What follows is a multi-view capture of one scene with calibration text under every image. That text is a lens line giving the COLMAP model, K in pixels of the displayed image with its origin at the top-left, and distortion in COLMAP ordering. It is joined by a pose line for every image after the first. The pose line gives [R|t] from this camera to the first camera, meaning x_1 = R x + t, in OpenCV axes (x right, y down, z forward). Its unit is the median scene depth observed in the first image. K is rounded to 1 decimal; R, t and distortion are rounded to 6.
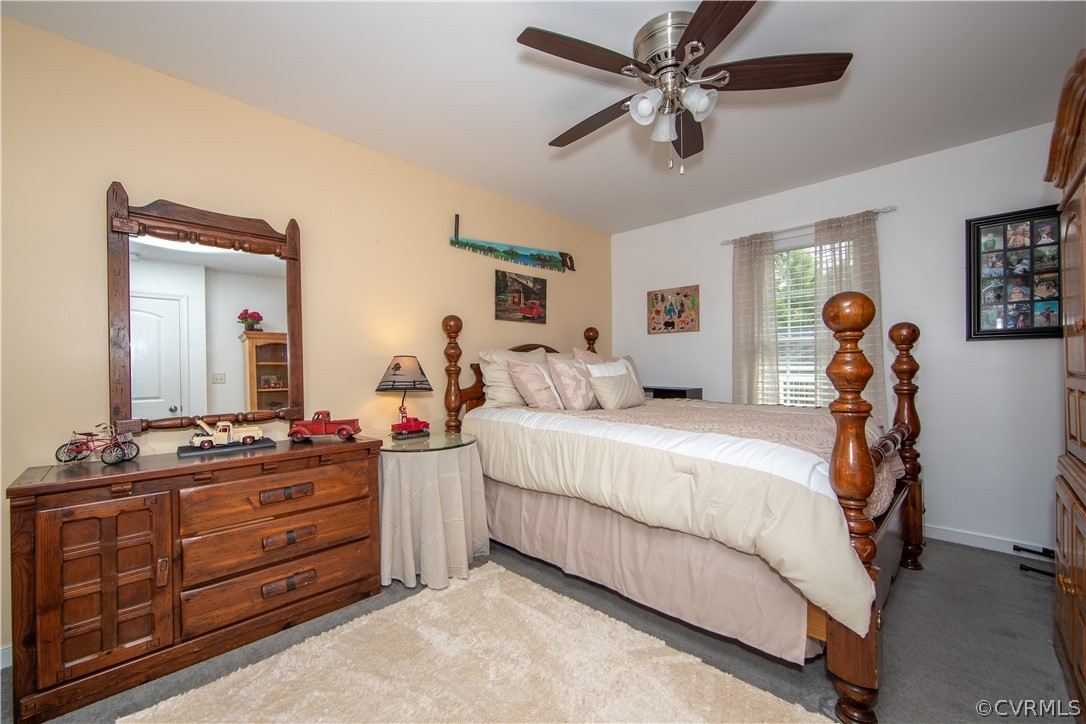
lens RADIAL K [[438.4, 0, 545.2], [0, 438.4, 367.0], [0, 0, 1]] dist [-0.007750, 0.000766]
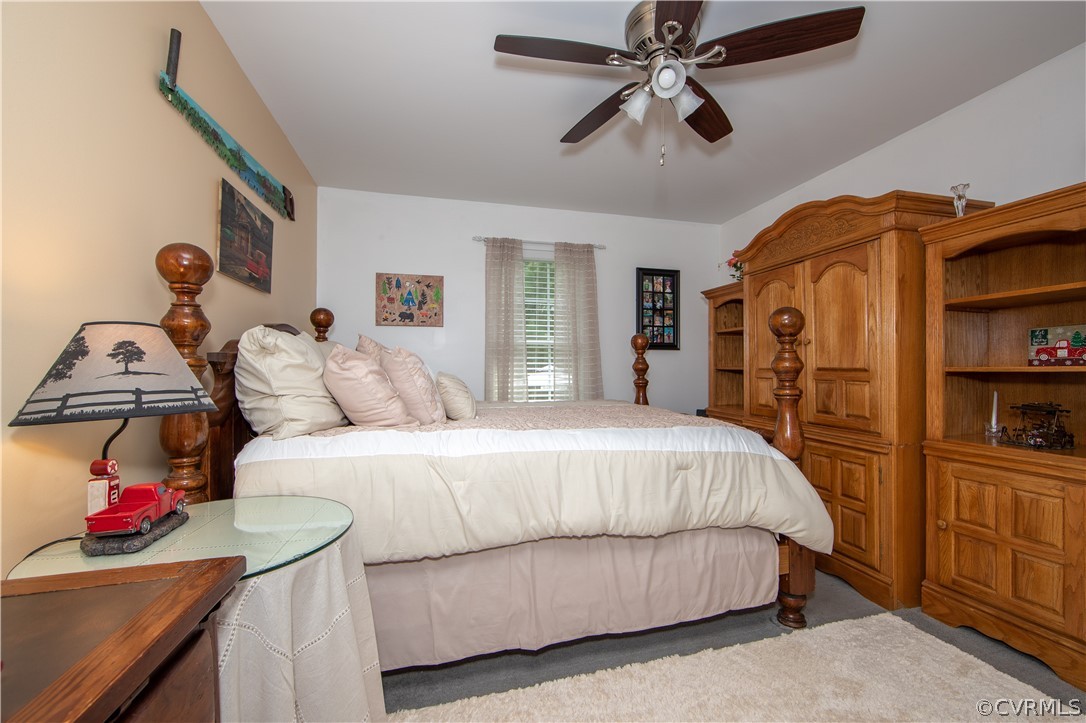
lens RADIAL K [[438.4, 0, 544.7], [0, 438.4, 364.0], [0, 0, 1]] dist [-0.007750, 0.000766]
pose [[0.517355, 0.015764, 0.855626, -0.426382], [-0.001229, 0.999843, -0.017678, 0.014072], [-0.855770, 0.008094, 0.517293, 0.468294]]
